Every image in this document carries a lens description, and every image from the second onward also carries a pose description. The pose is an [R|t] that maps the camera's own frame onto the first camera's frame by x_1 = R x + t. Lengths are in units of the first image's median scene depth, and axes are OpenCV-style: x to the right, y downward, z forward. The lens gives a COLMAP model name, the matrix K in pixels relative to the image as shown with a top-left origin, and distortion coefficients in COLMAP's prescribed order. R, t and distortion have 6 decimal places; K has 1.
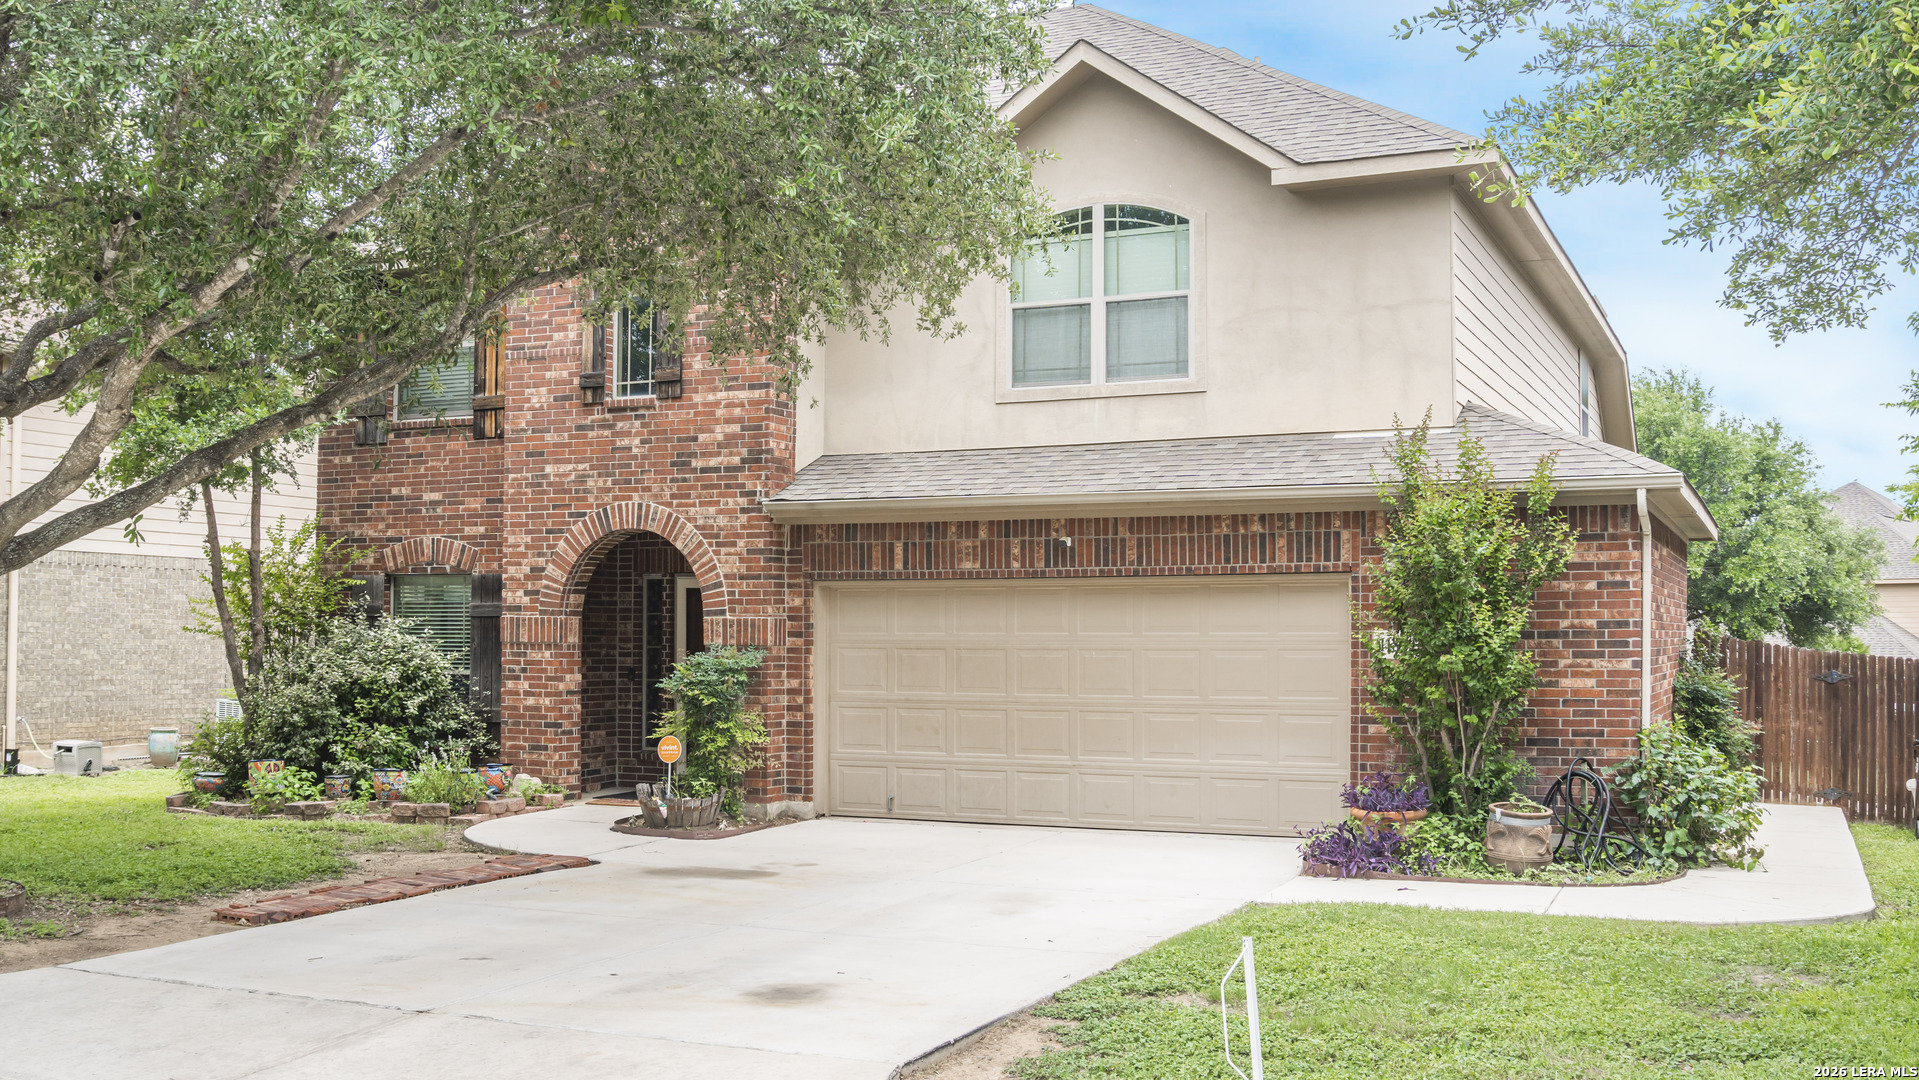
lens RADIAL K [[1790.2, 0, 959.4], [0, 1790.2, 544.2], [0, 0, 1]] dist [-0.079289, 0.000000]
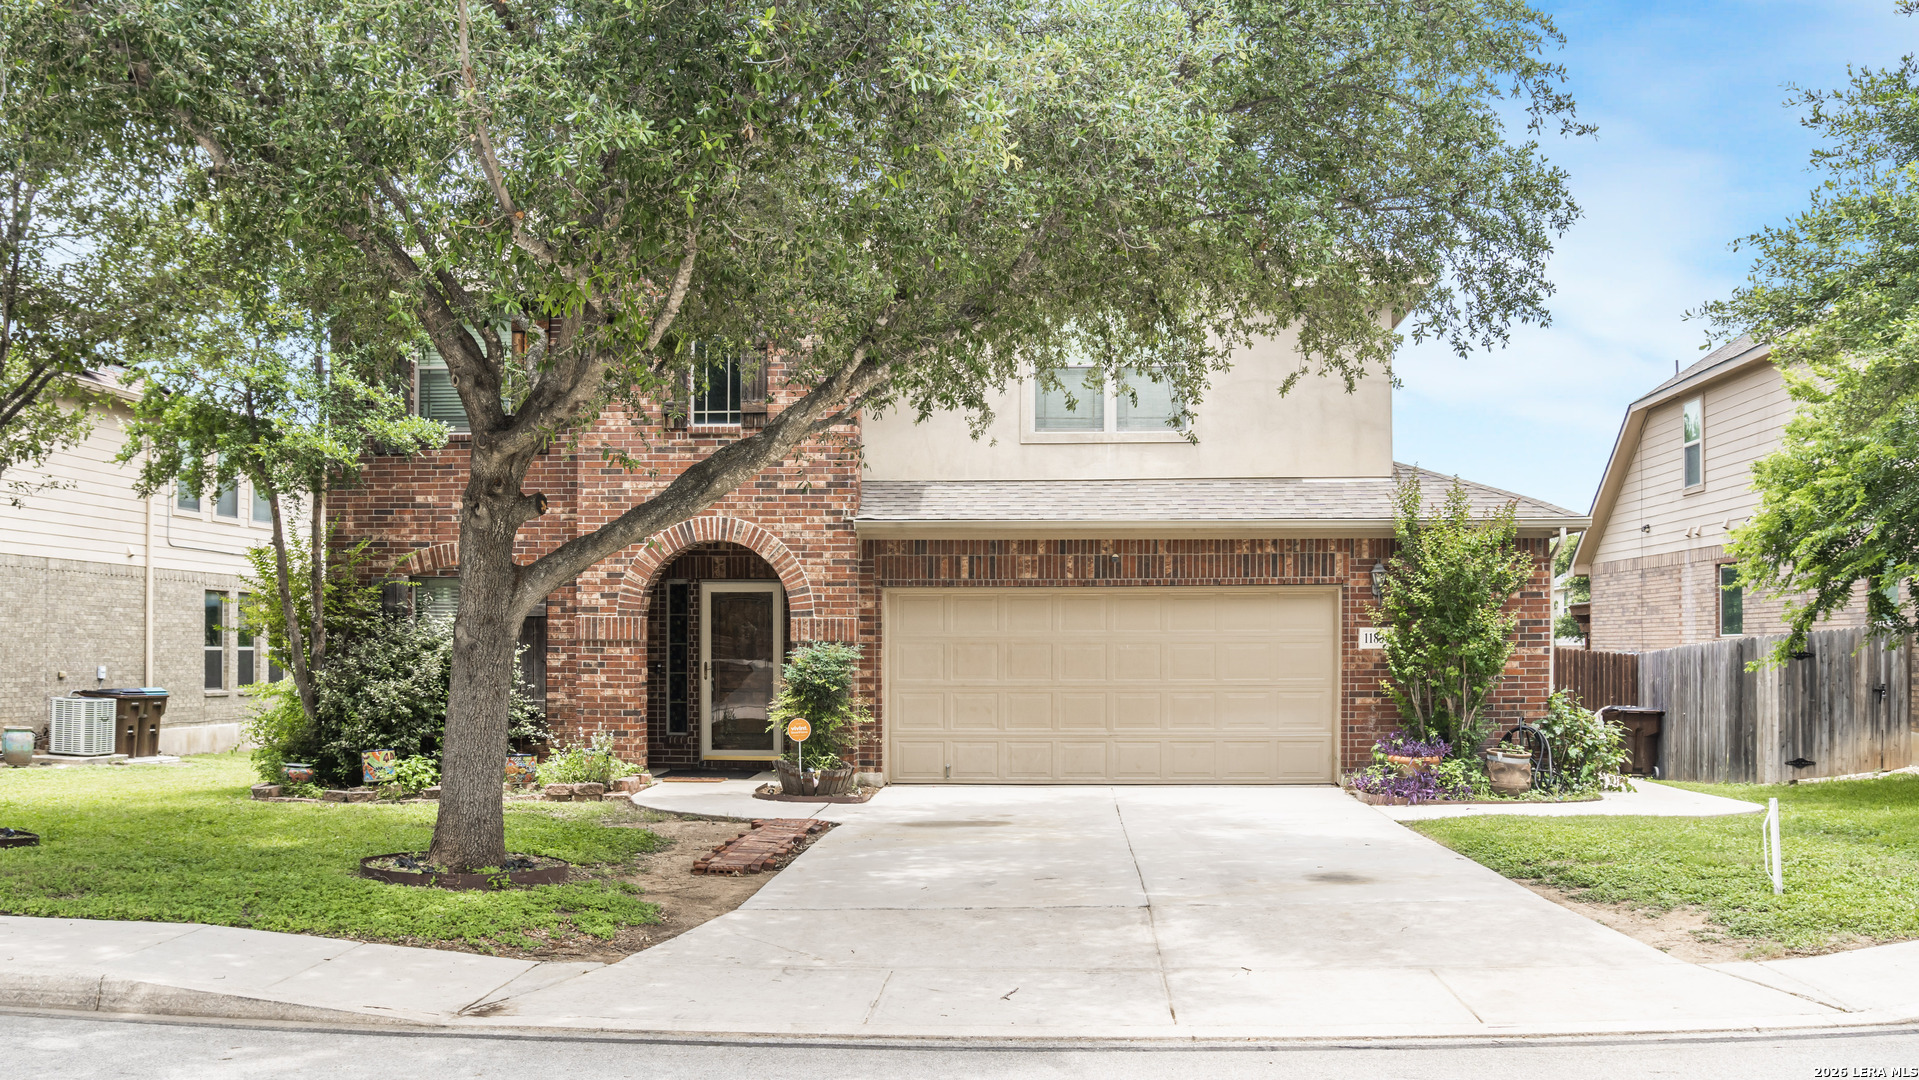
lens RADIAL K [[1790.2, 0, 956.4], [0, 1790.2, 532.8], [0, 0, 1]] dist [-0.079289, 0.000000]
pose [[0.934274, 0.019194, 0.356039, -0.470326], [-0.015571, 0.999794, -0.013040, -0.000809], [-0.356216, 0.006639, 0.934380, -0.134528]]
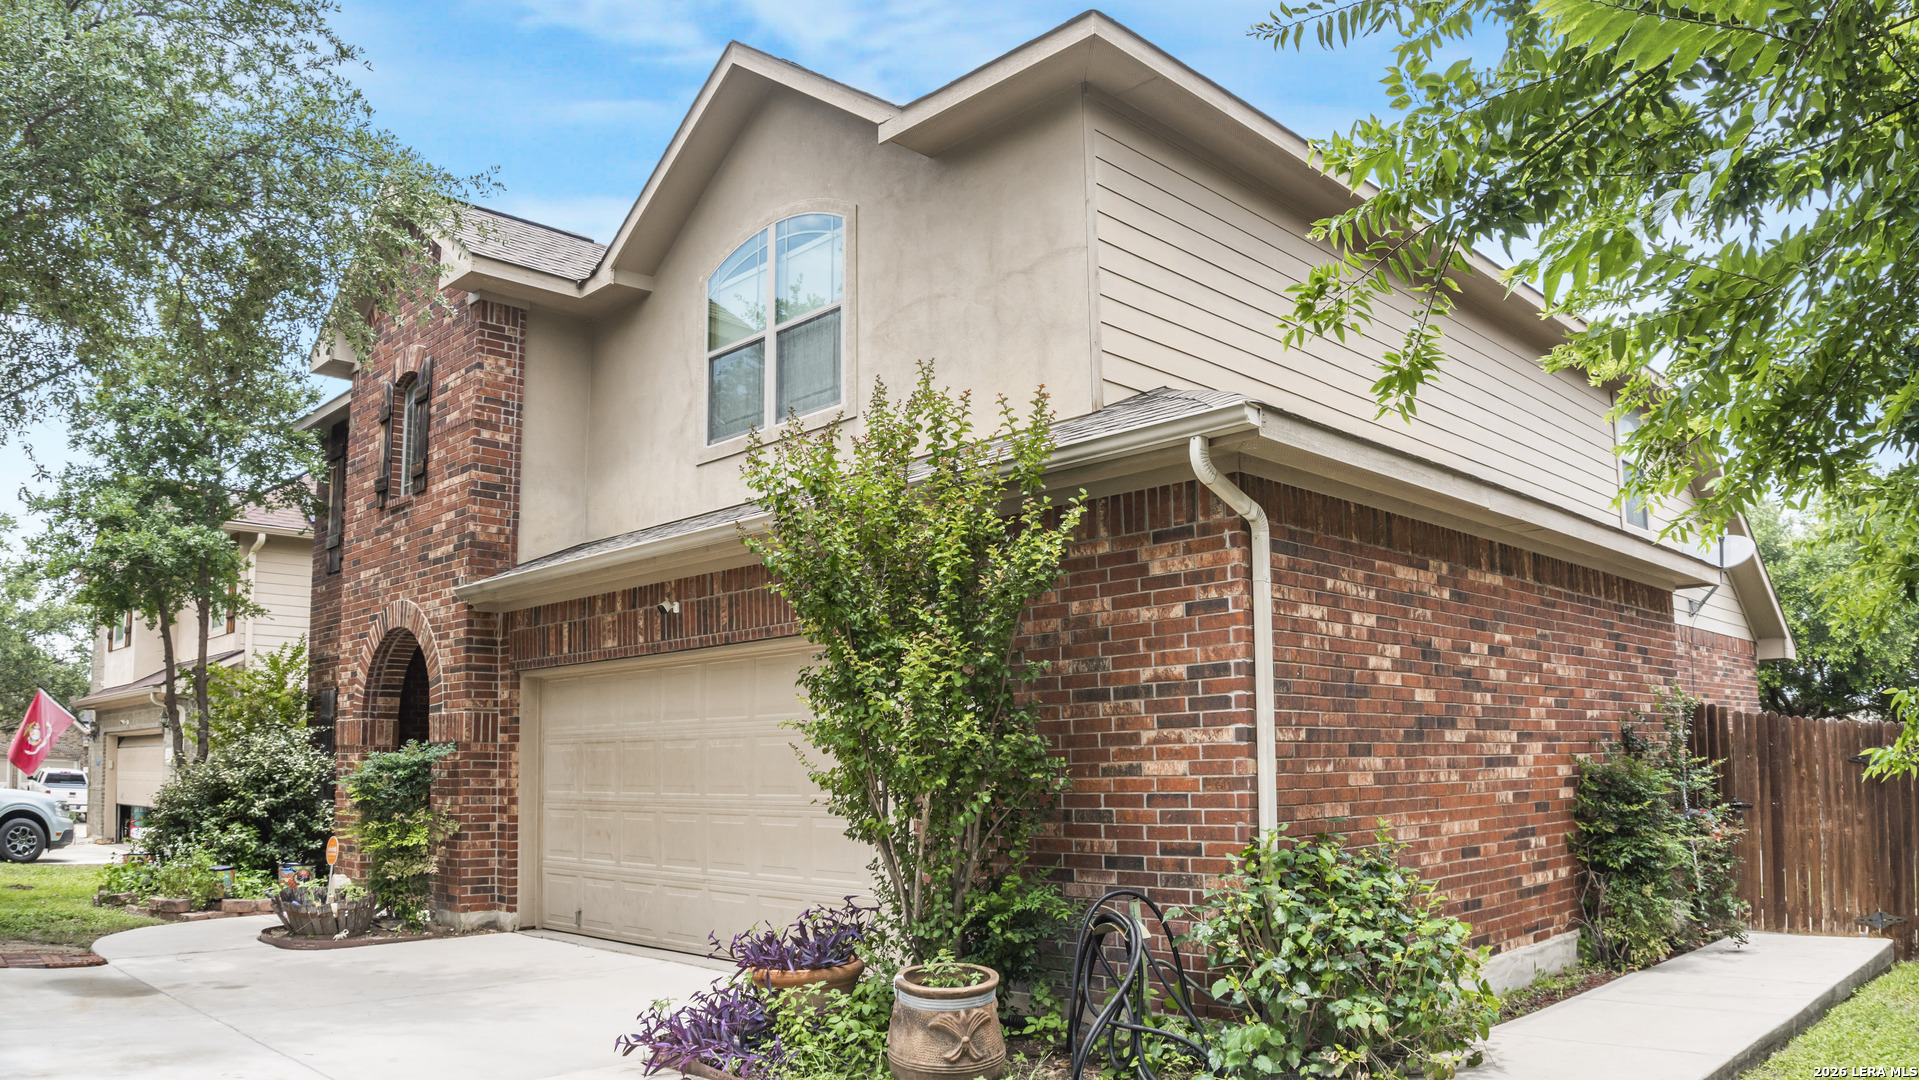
lens RADIAL K [[1303.2, 0, 962.4], [0, 1303.2, 611.1], [0, 0, 1]] dist [-0.089566, -0.016922]
pose [[0.942640, -0.053540, -0.329489, 0.364215], [0.031944, 0.996992, -0.070617, 0.044605], [0.332279, 0.056041, 0.941515, 0.454942]]
